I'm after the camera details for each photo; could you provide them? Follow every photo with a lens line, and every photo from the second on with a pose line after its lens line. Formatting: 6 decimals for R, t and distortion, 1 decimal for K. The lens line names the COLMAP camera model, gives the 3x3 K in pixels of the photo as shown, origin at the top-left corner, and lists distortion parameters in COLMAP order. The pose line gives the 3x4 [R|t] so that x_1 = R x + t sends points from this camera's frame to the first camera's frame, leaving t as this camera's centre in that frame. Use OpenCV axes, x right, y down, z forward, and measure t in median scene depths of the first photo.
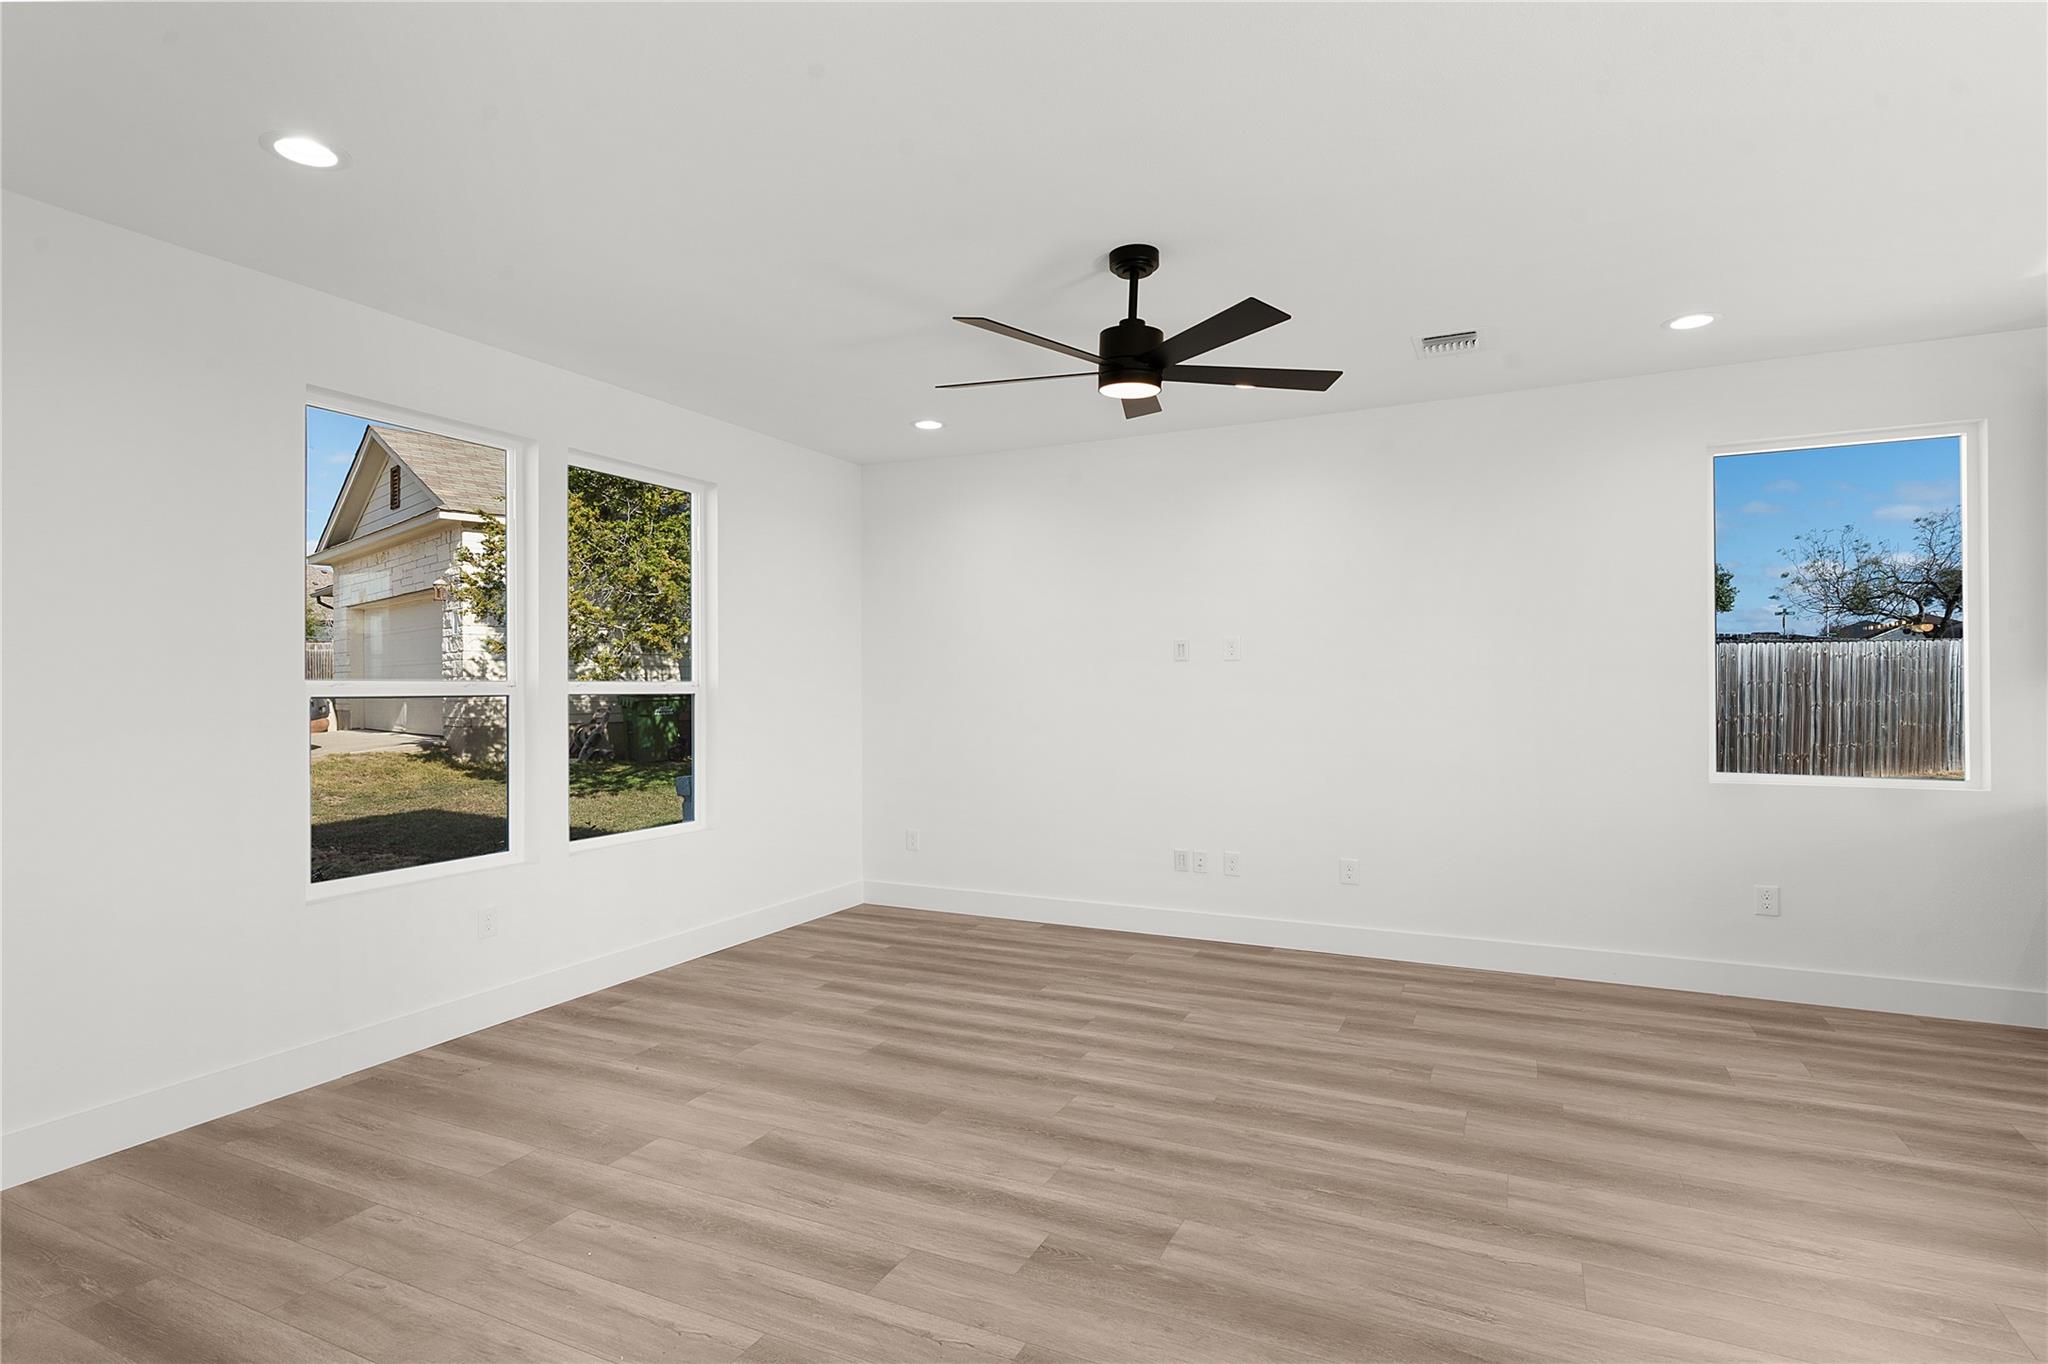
lens RADIAL K [[1013.7, 0, 1024.0], [0, 1013.7, 682.0], [0, 0, 1]] dist [-0.017341, -0.000050]
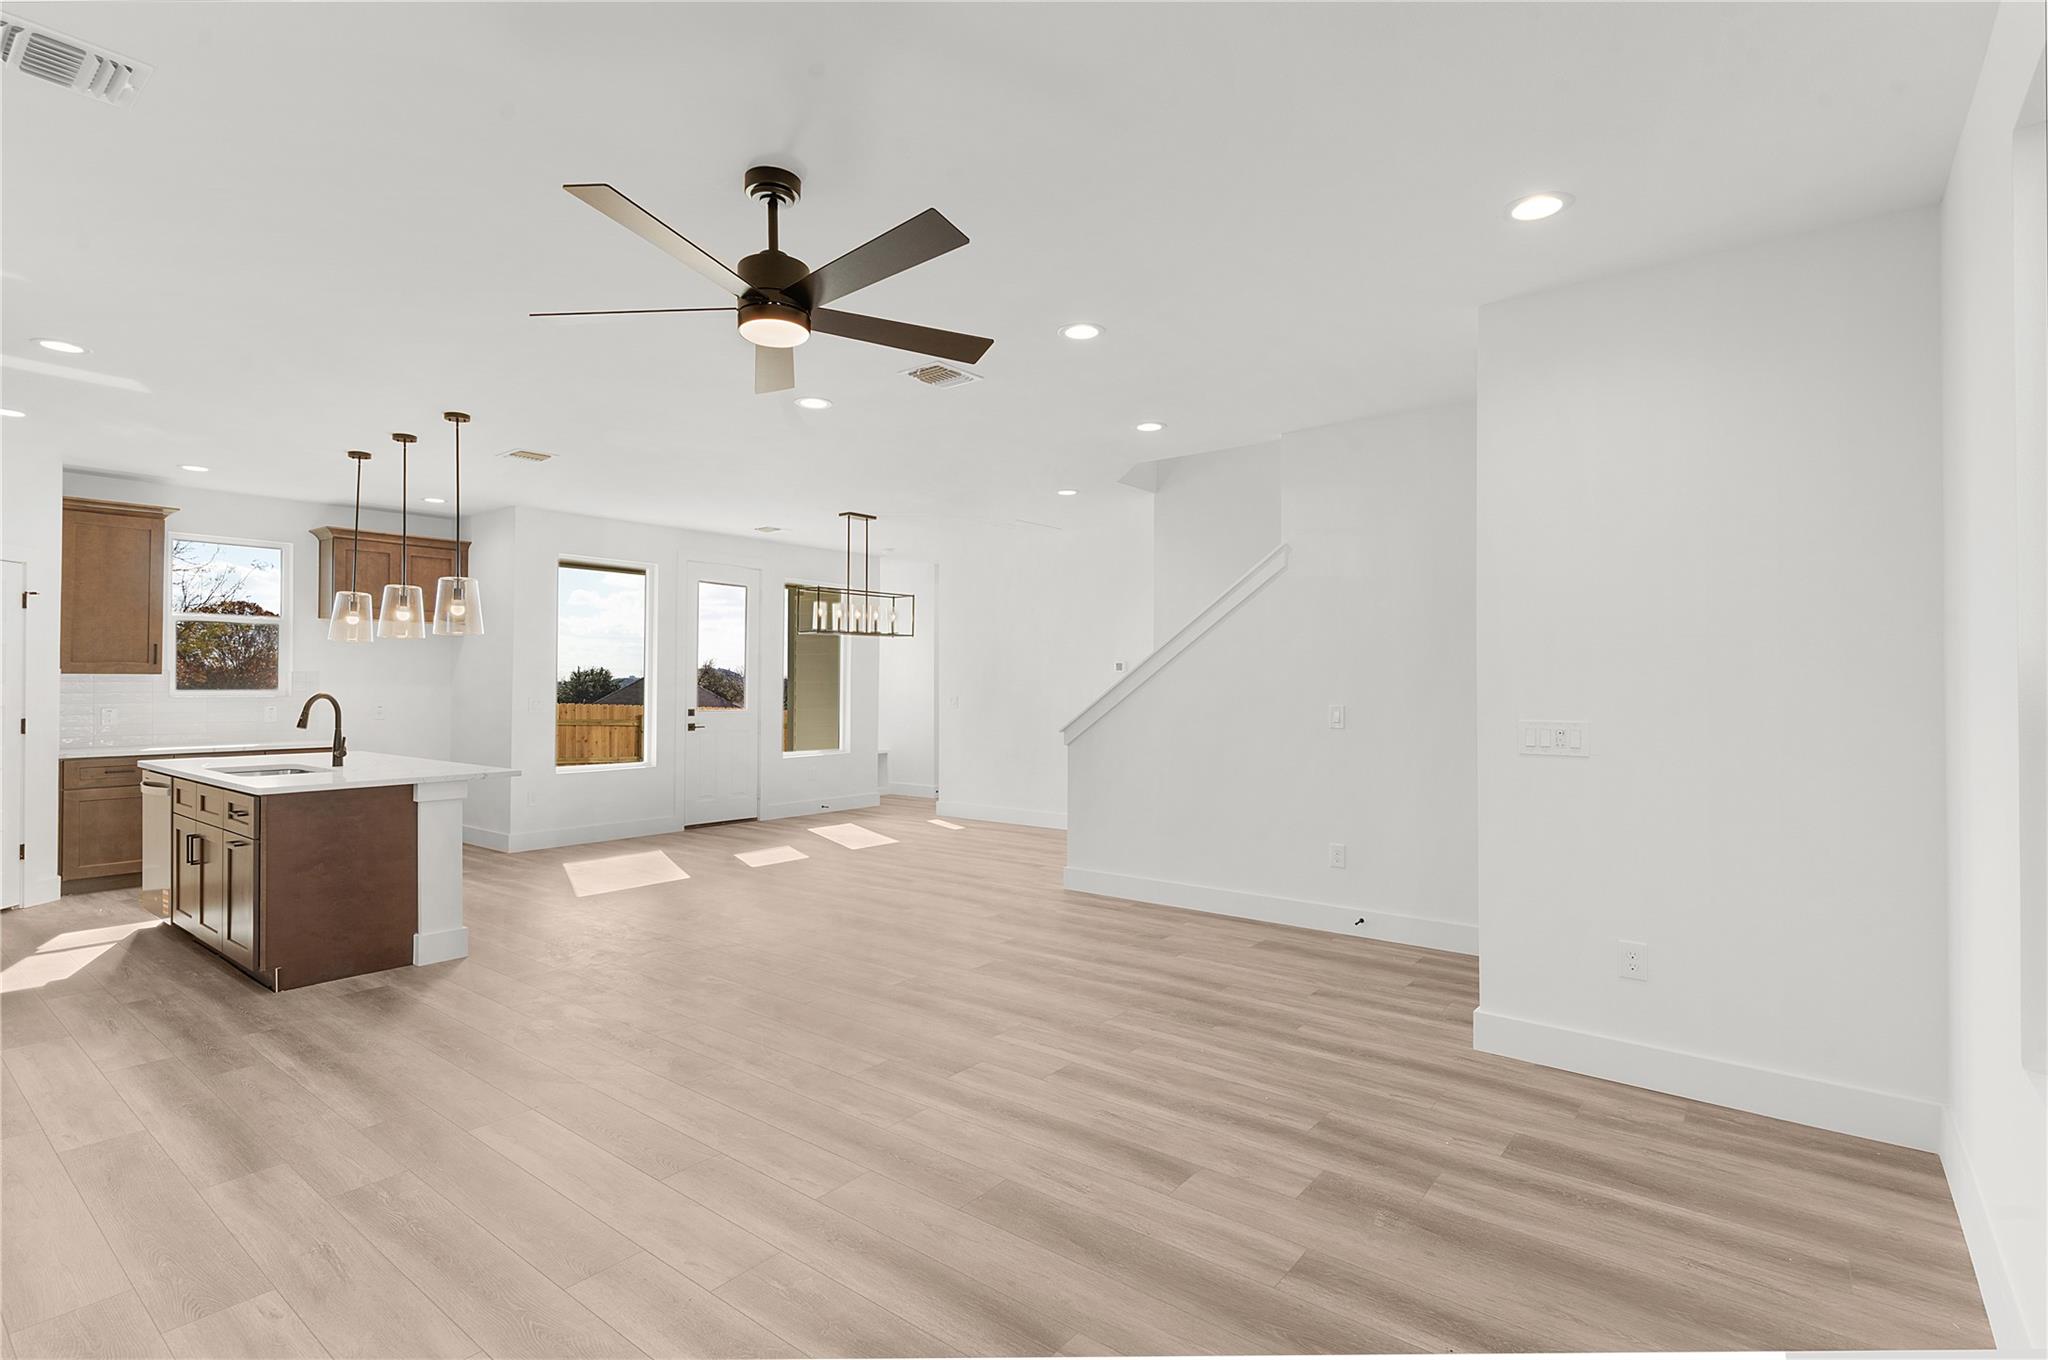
lens RADIAL K [[1013.7, 0, 1024.0], [0, 1013.7, 680.0], [0, 0, 1]] dist [-0.017341, -0.000050]
pose [[-0.976999, 0.003622, 0.213213, -0.334412], [0.001651, 0.999954, -0.009422, -0.003796], [-0.213238, -0.008853, -0.976960, 2.042192]]
